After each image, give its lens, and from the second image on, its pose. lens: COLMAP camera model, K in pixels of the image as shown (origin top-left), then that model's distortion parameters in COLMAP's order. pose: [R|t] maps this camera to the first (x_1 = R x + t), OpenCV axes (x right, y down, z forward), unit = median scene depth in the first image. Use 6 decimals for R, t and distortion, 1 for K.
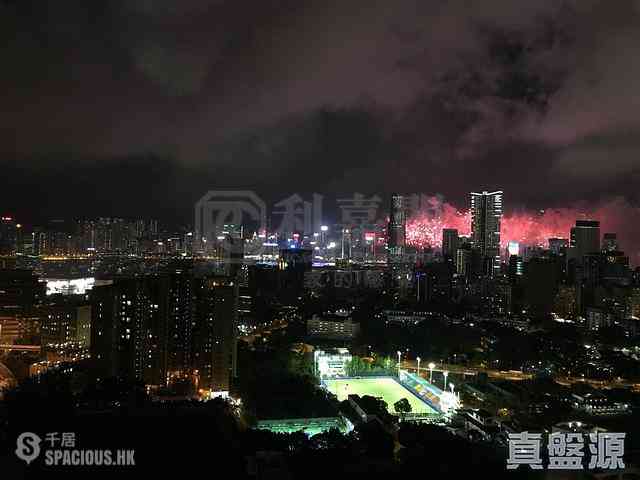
lens RADIAL K [[516.8, 0, 325.3], [0, 516.8, 240.8], [0, 0, 1]] dist [0.011424, 0.001375]
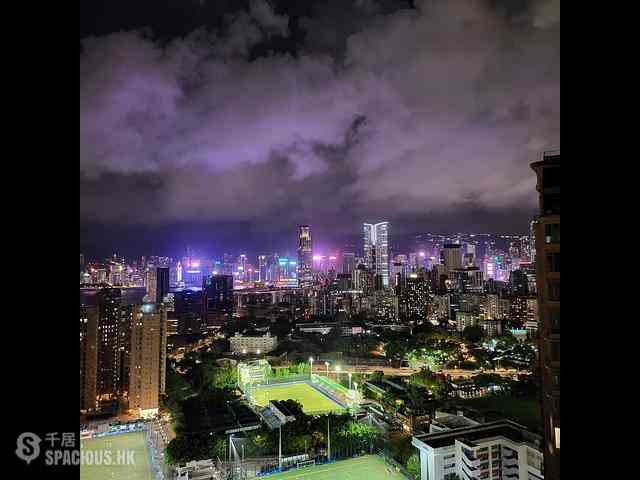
lens RADIAL K [[516.8, 0, 325.3], [0, 516.8, 240.8], [0, 0, 1]] dist [0.011424, 0.001375]
pose [[0.986299, -0.030123, 0.162192, -0.007594], [0.036837, 0.998577, -0.038552, -0.007132], [-0.160800, 0.043998, 0.986006, -0.178587]]
